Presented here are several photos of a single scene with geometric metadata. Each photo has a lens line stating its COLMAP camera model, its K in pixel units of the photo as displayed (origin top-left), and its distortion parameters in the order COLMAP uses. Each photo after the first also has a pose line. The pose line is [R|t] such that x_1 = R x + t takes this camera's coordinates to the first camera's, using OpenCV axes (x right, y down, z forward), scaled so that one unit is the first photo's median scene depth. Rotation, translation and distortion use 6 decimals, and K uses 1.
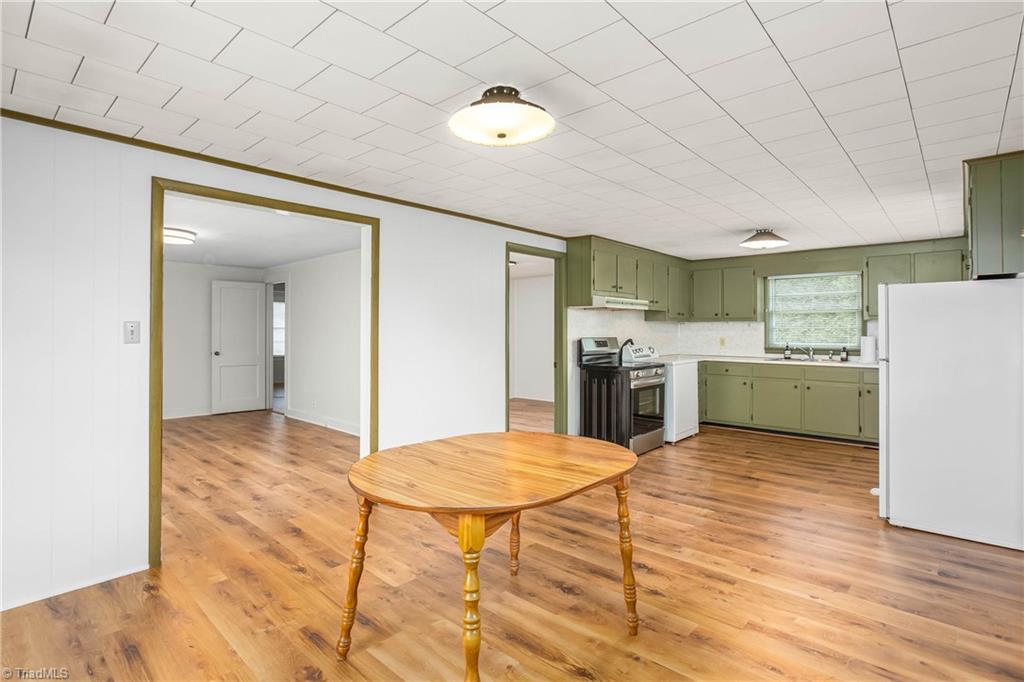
lens RADIAL K [[490.6, 0, 511.9], [0, 490.6, 326.3], [0, 0, 1]] dist [-0.050165, 0.017766]
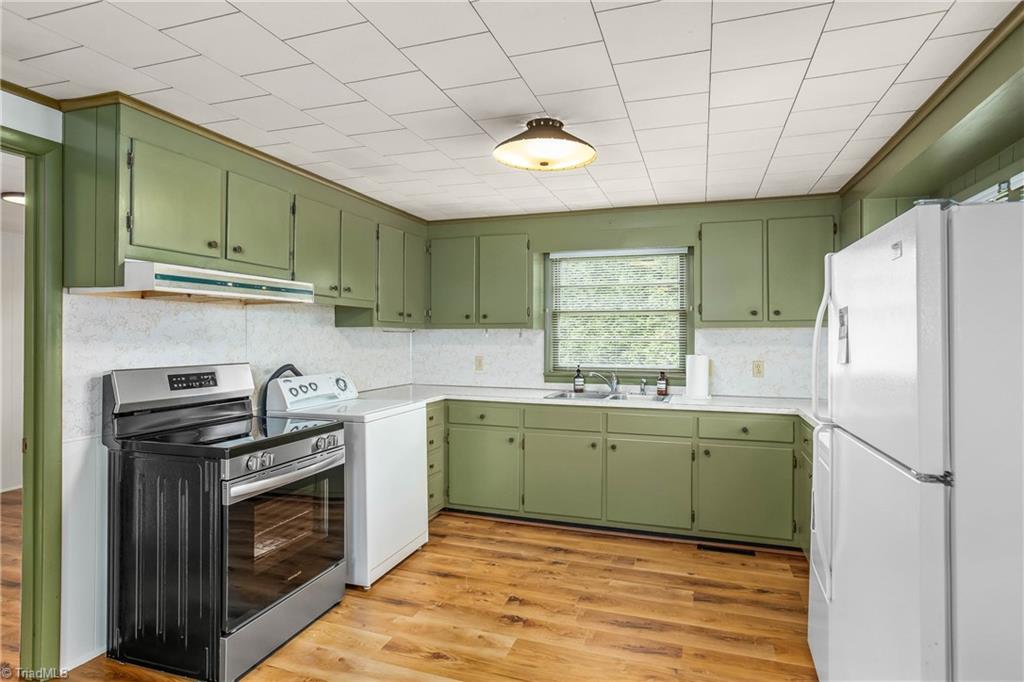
lens RADIAL K [[557.0, 0, 509.0], [0, 557.0, 335.0], [0, 0, 1]] dist [-0.048127, 0.001342]
pose [[0.915057, 0.000931, 0.403324, 0.223810], [-0.004002, 0.999969, 0.006772, -0.007437], [-0.403305, -0.007811, 0.915032, 0.424754]]
